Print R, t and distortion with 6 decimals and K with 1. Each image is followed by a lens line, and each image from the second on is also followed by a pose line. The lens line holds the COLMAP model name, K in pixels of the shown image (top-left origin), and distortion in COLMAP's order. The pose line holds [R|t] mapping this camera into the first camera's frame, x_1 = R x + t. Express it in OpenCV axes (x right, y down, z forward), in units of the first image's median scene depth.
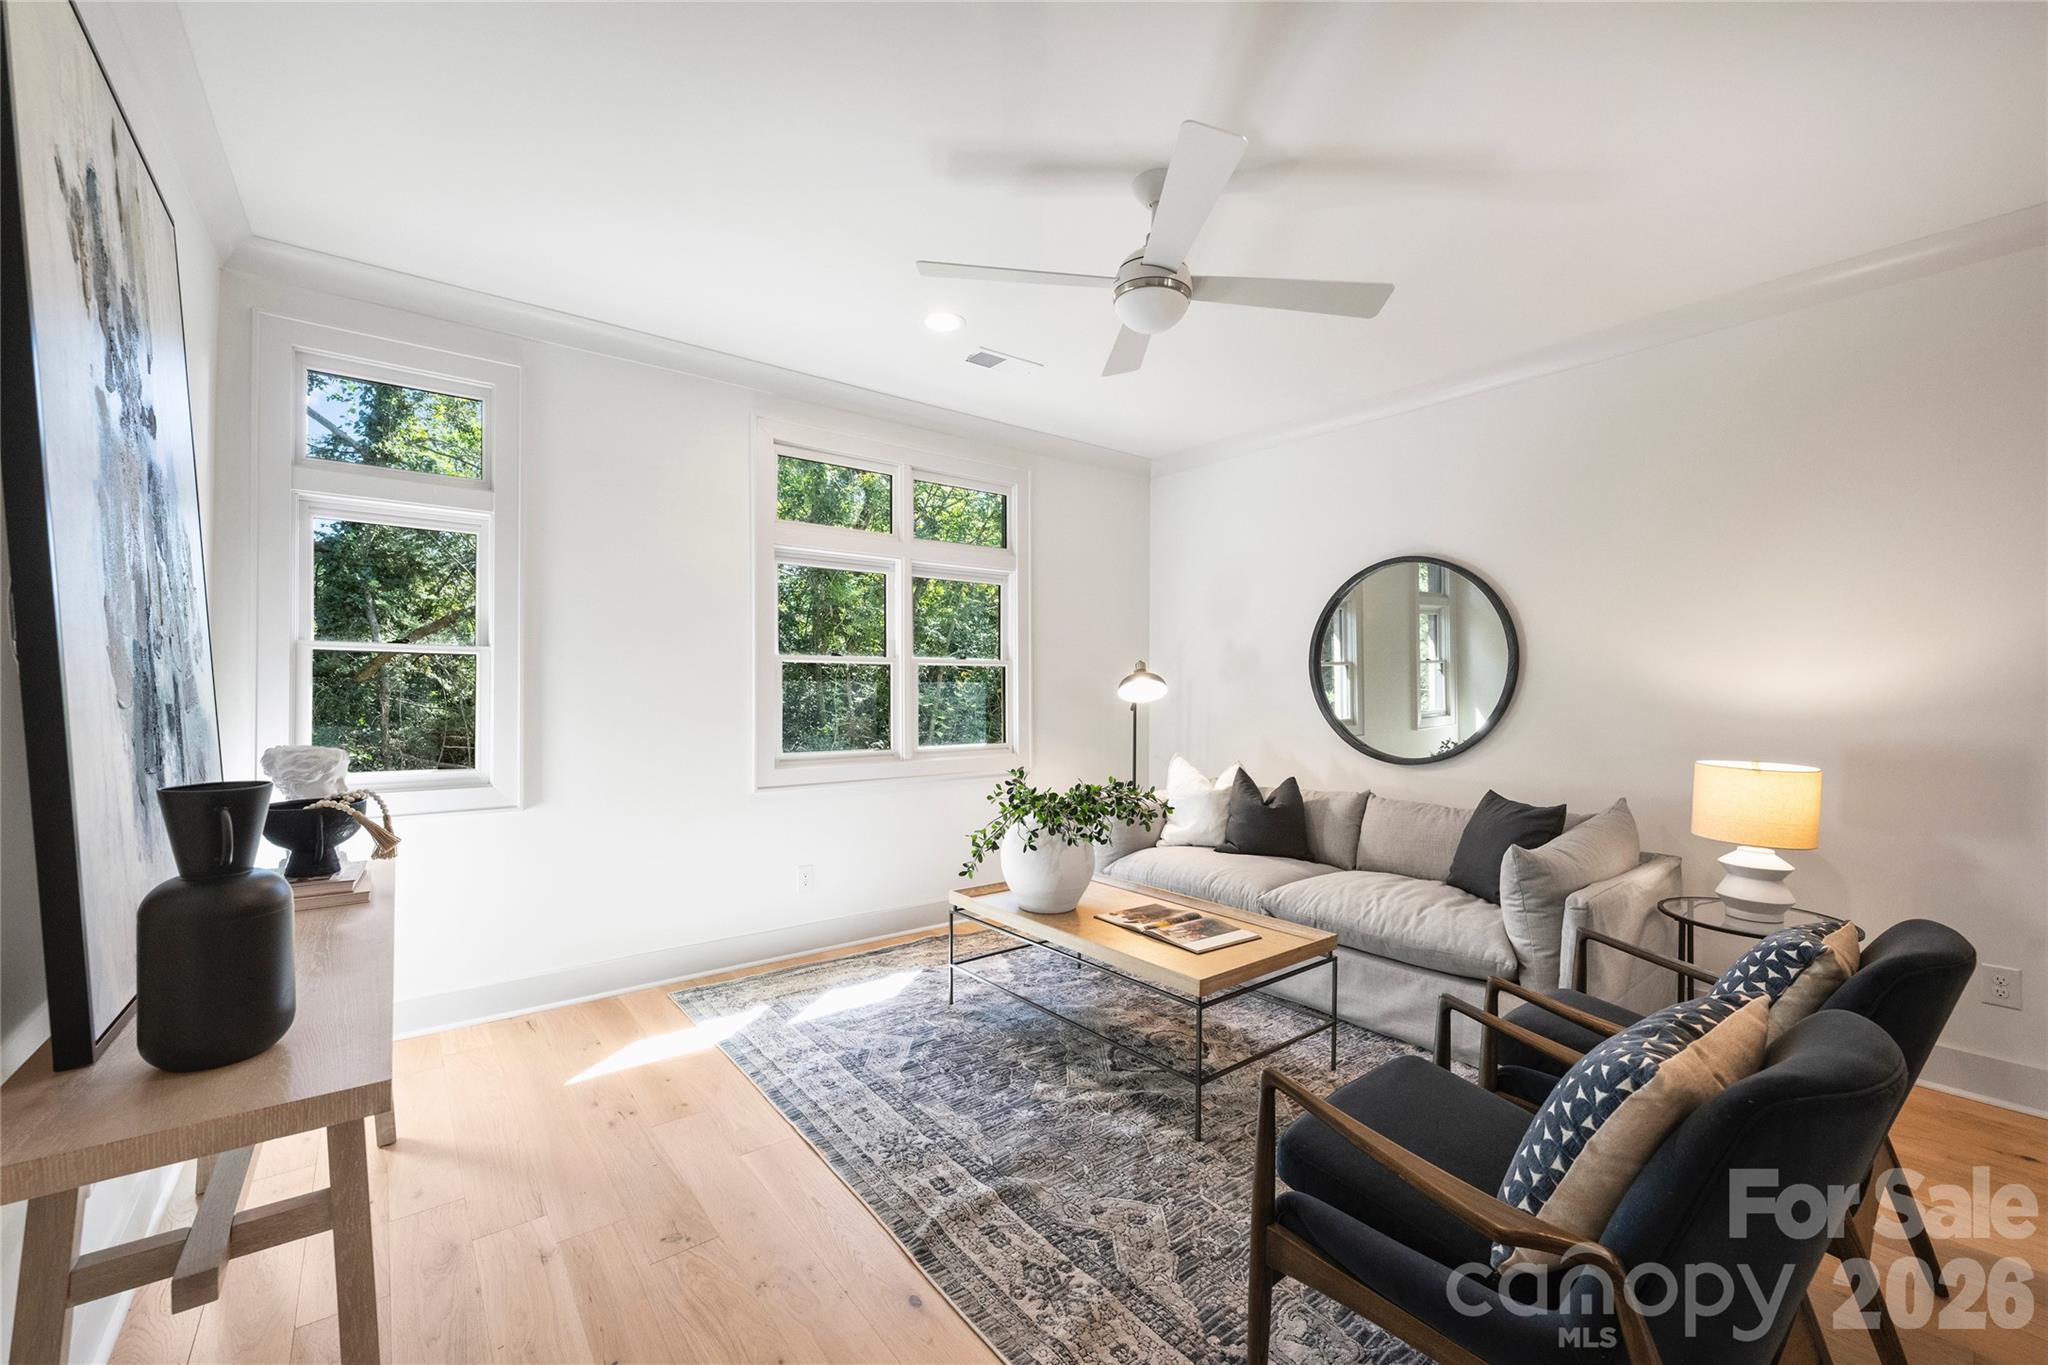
lens RADIAL K [[810.0, 0, 1024.0], [0, 810.0, 682.5], [0, 0, 1]] dist [0.000661, 0.000005]
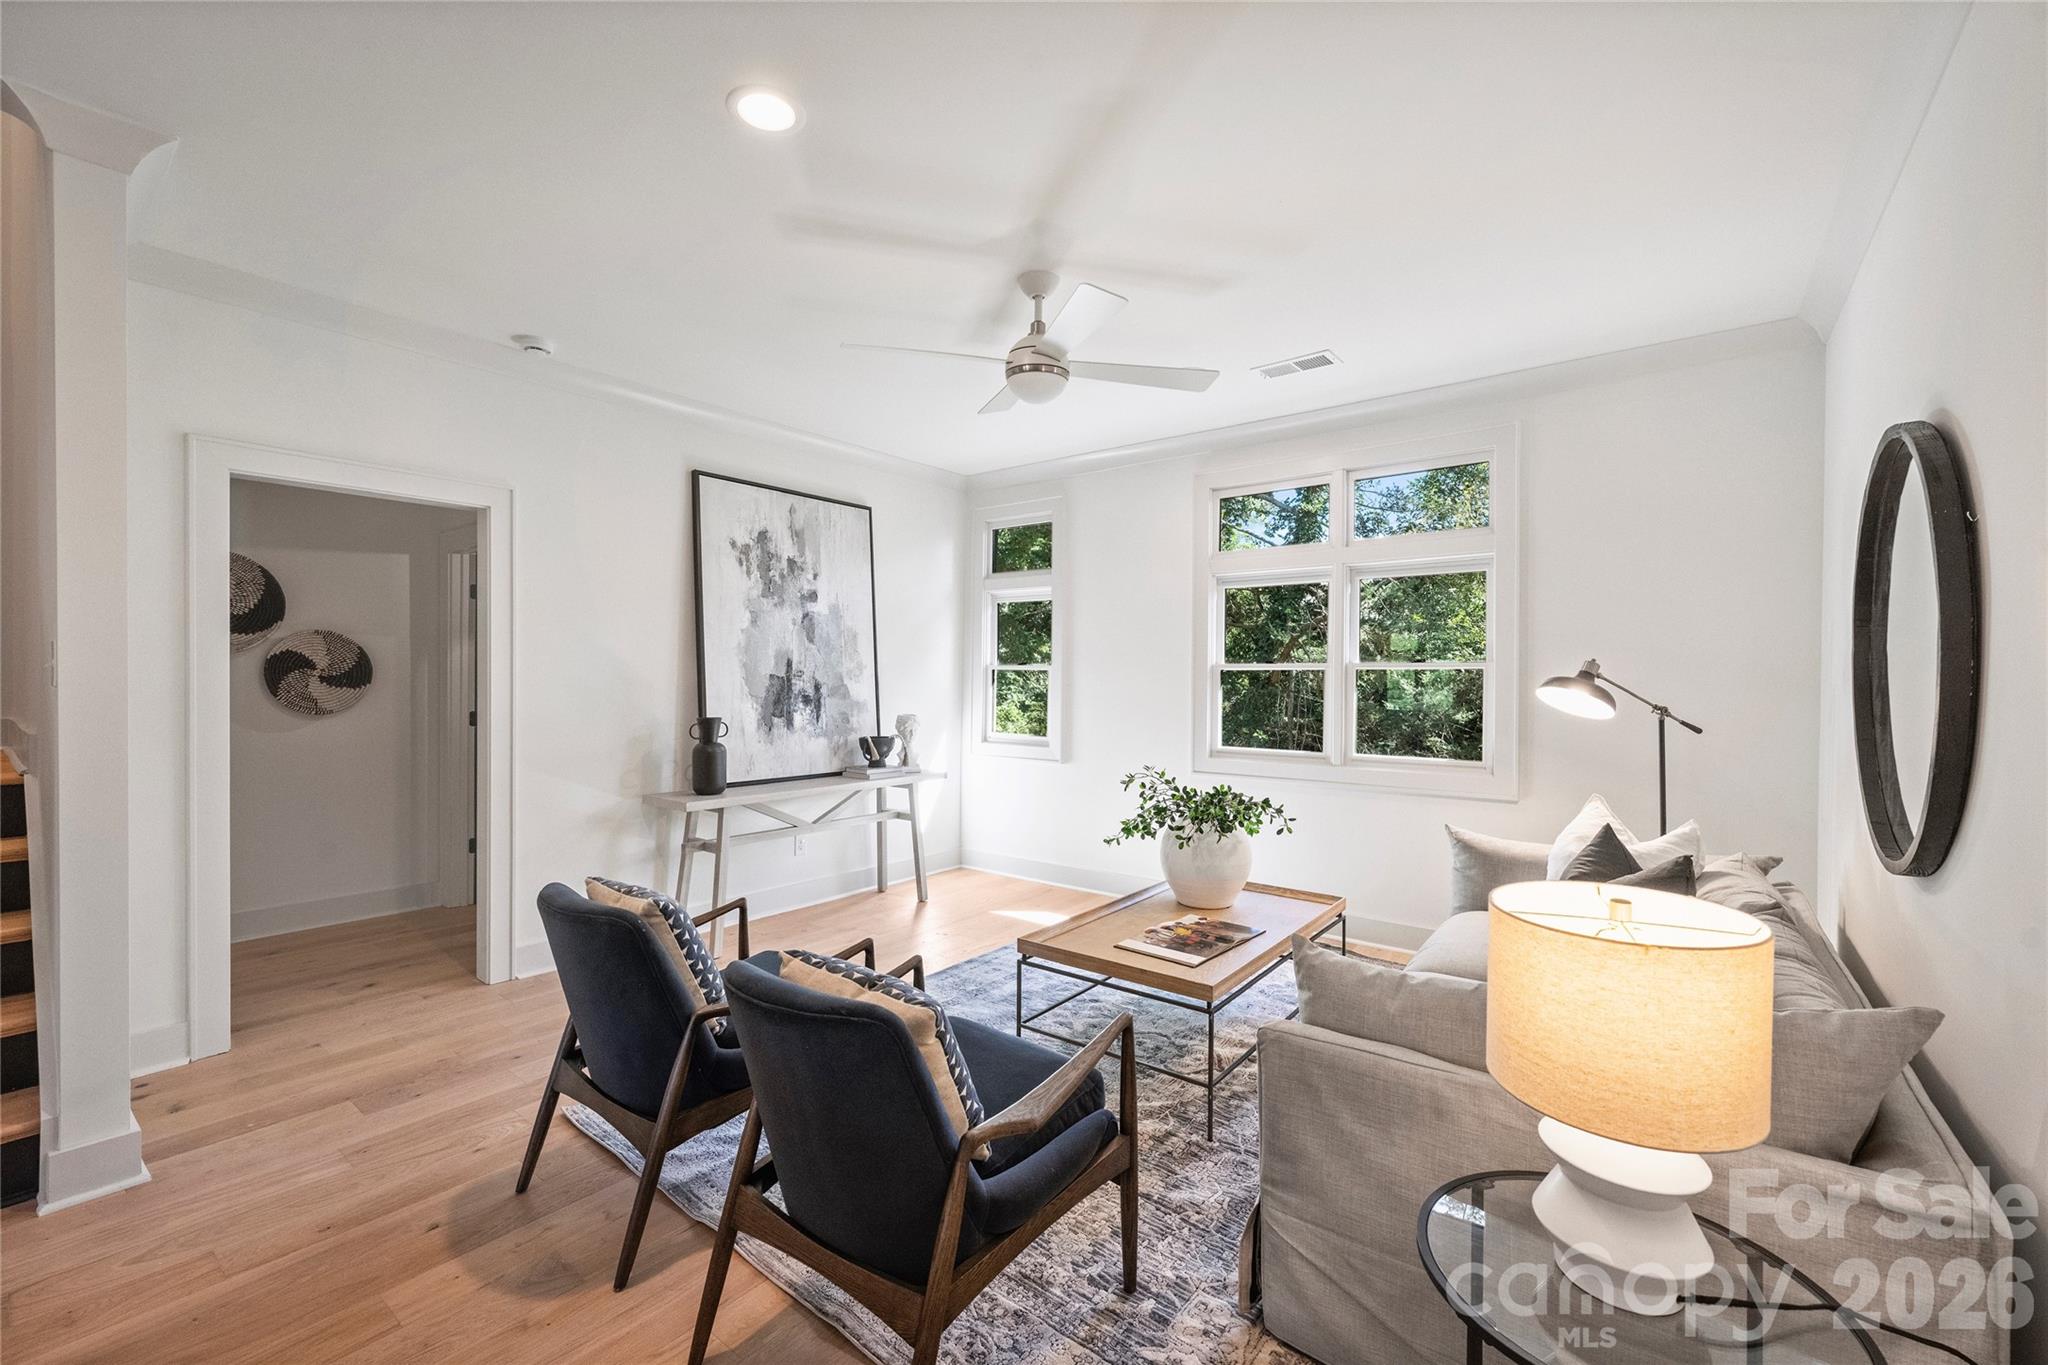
lens RADIAL K [[847.1, 0, 1024.0], [0, 847.1, 682.5], [0, 0, 1]] dist [-0.000022, -0.000006]
pose [[0.248930, 0.002489, -0.968518, 0.800720], [0.003735, 0.999987, 0.003530, -0.011702], [0.968514, -0.004496, 0.248917, 0.381592]]
